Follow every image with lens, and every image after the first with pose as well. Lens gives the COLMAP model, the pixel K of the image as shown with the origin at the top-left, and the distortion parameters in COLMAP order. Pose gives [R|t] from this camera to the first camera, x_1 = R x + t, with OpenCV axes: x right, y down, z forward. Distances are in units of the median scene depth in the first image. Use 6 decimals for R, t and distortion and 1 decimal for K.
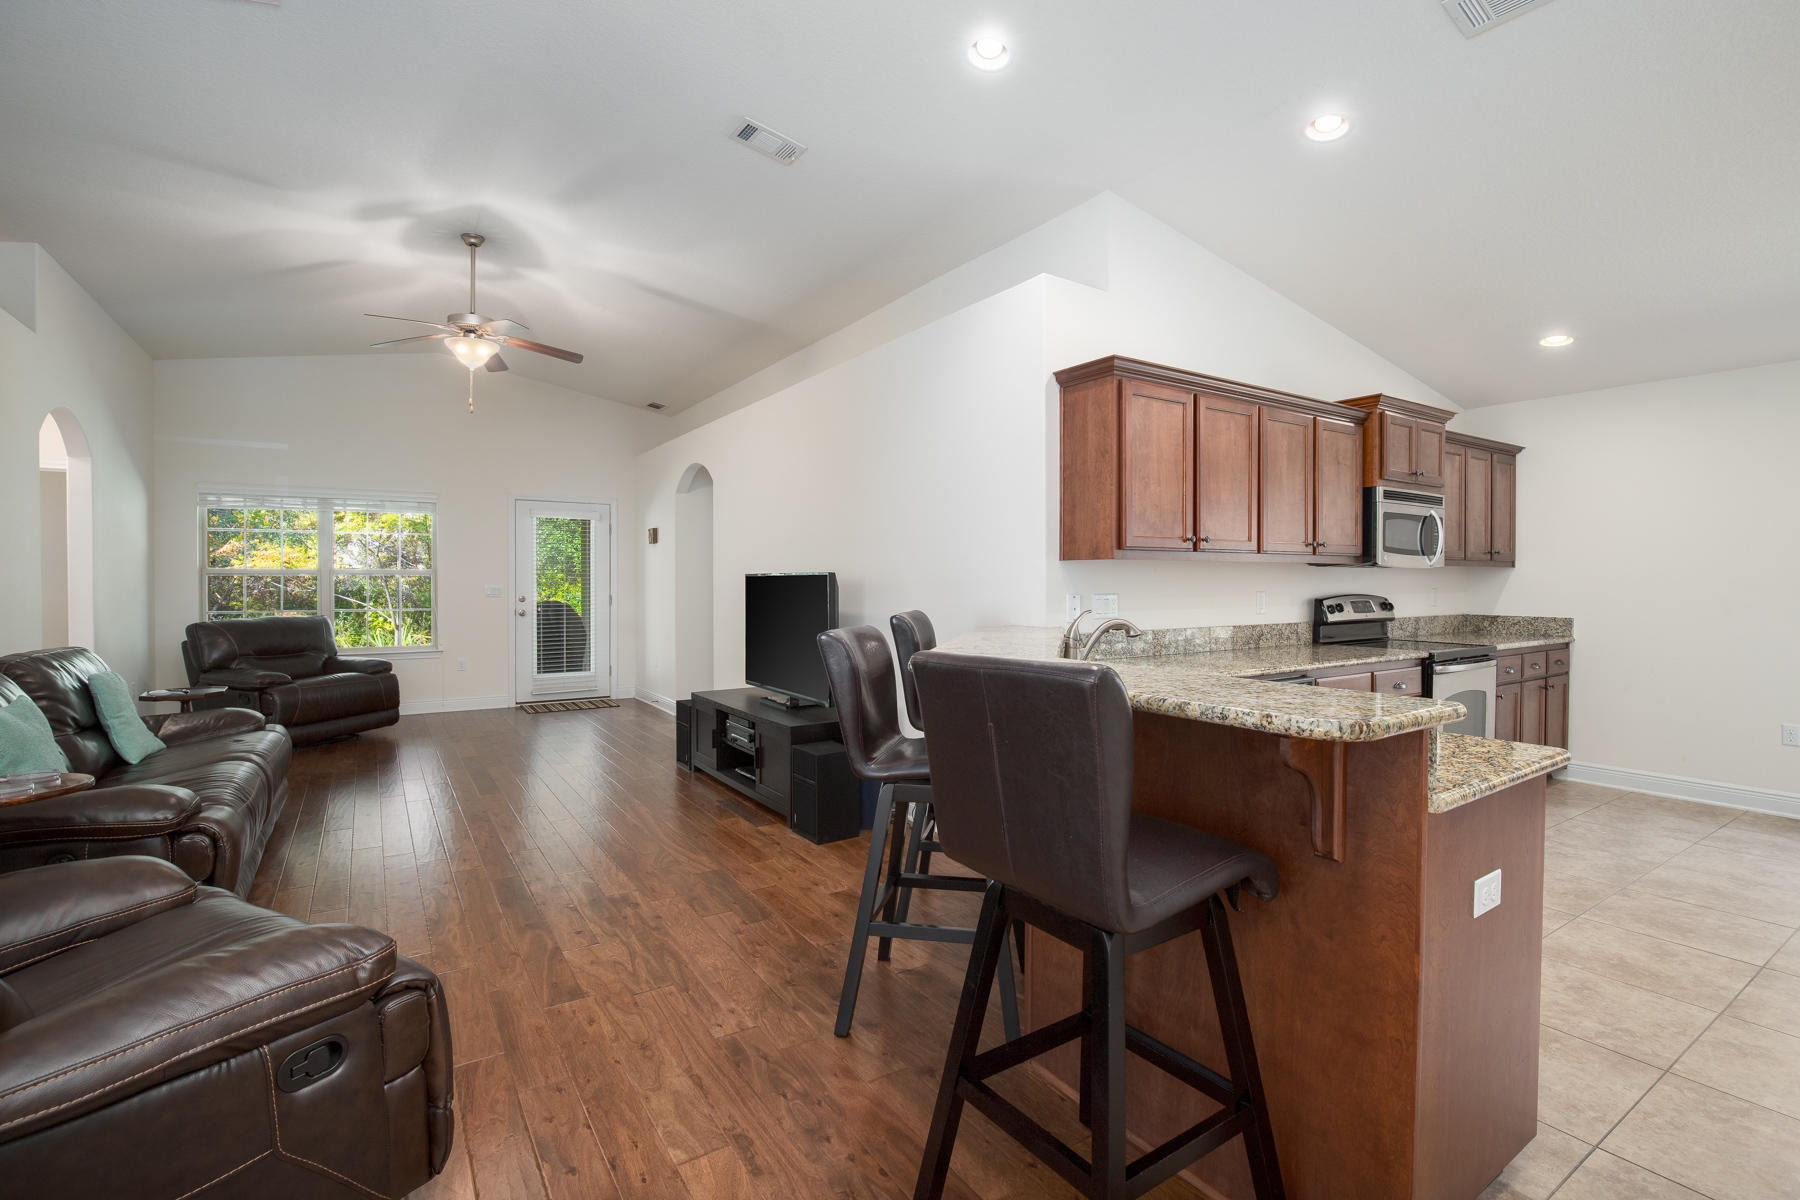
lens RADIAL K [[826.5, 0, 898.4], [0, 826.5, 584.7], [0, 0, 1]] dist [-0.001130, -0.000142]
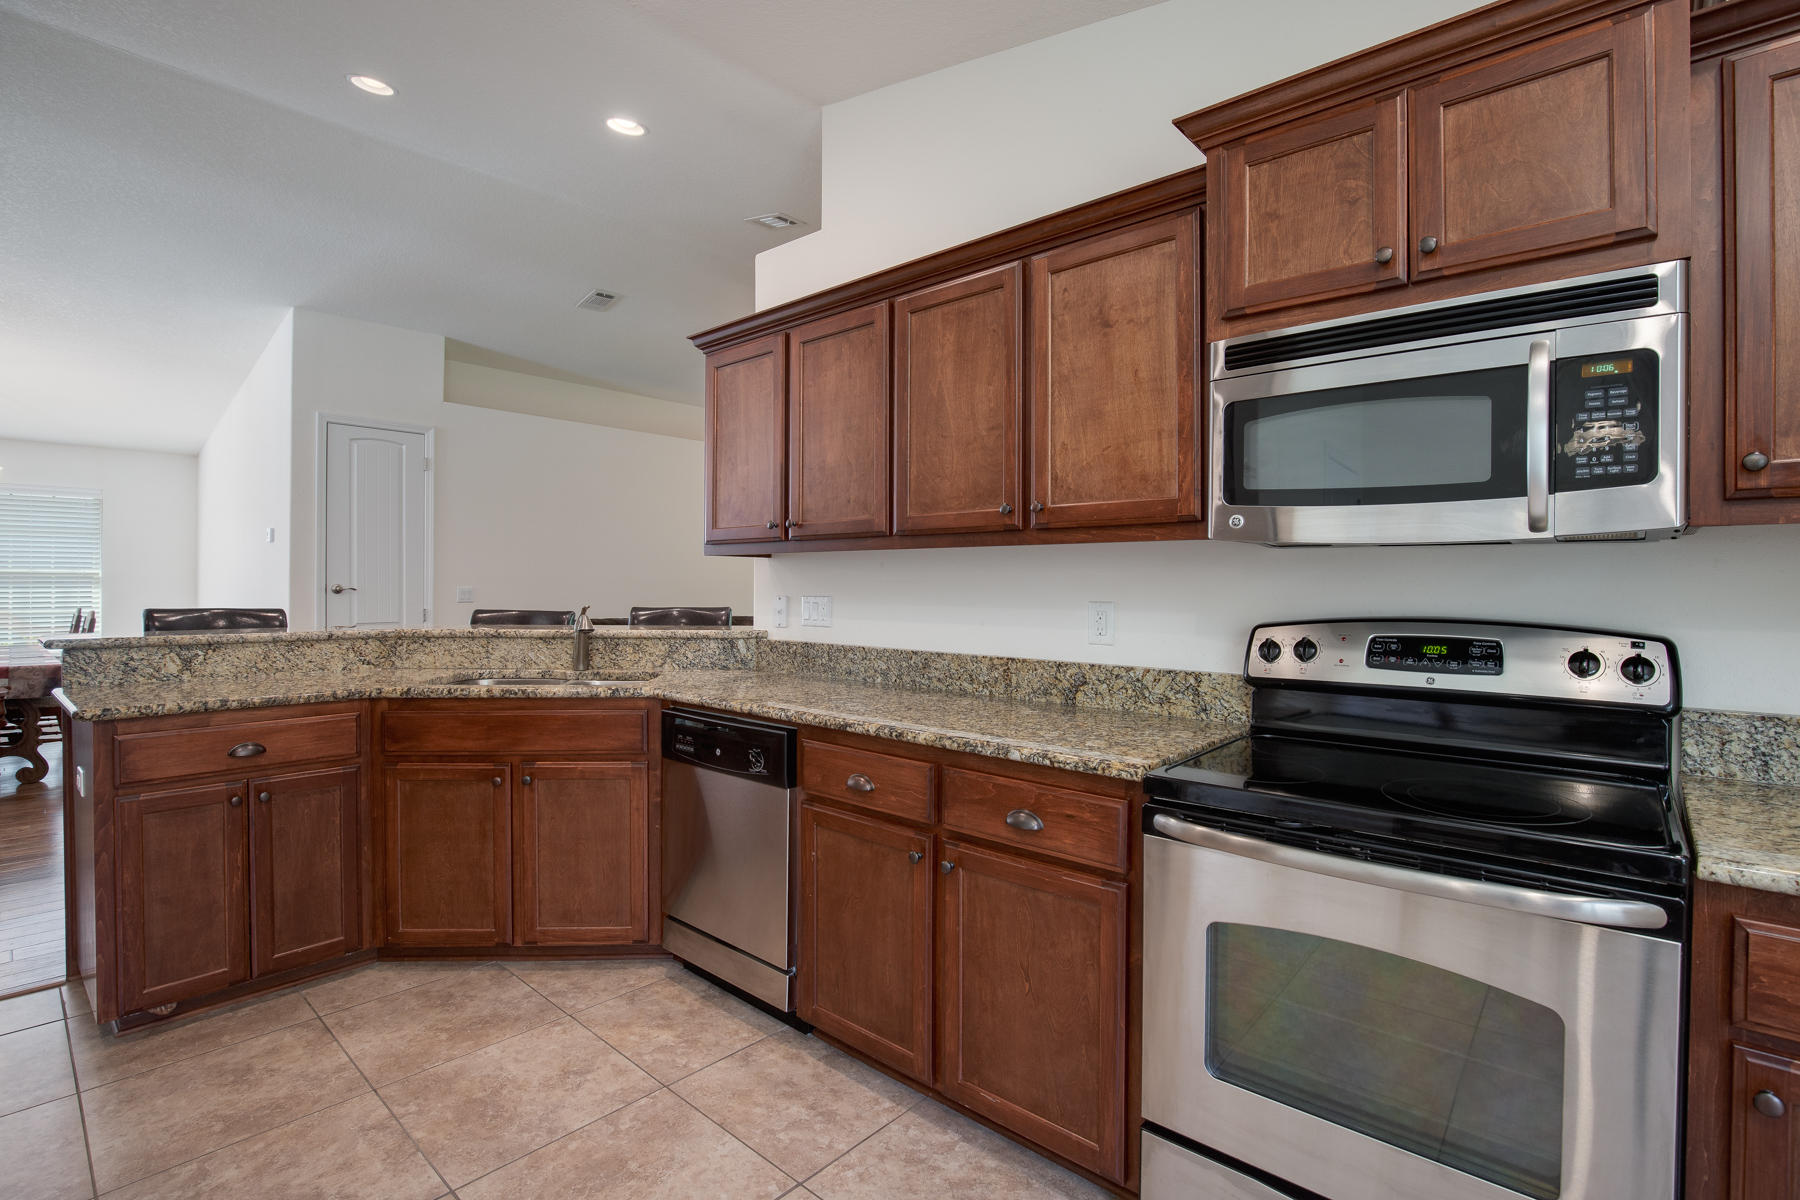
lens RADIAL K [[826.5, 0, 898.4], [0, 826.5, 584.7], [0, 0, 1]] dist [-0.001130, -0.000142]
pose [[0.255991, 0.004987, -0.966666, 1.005194], [-0.008536, 0.999959, 0.002898, -0.002985], [0.966641, 0.007510, 0.256024, 0.817827]]
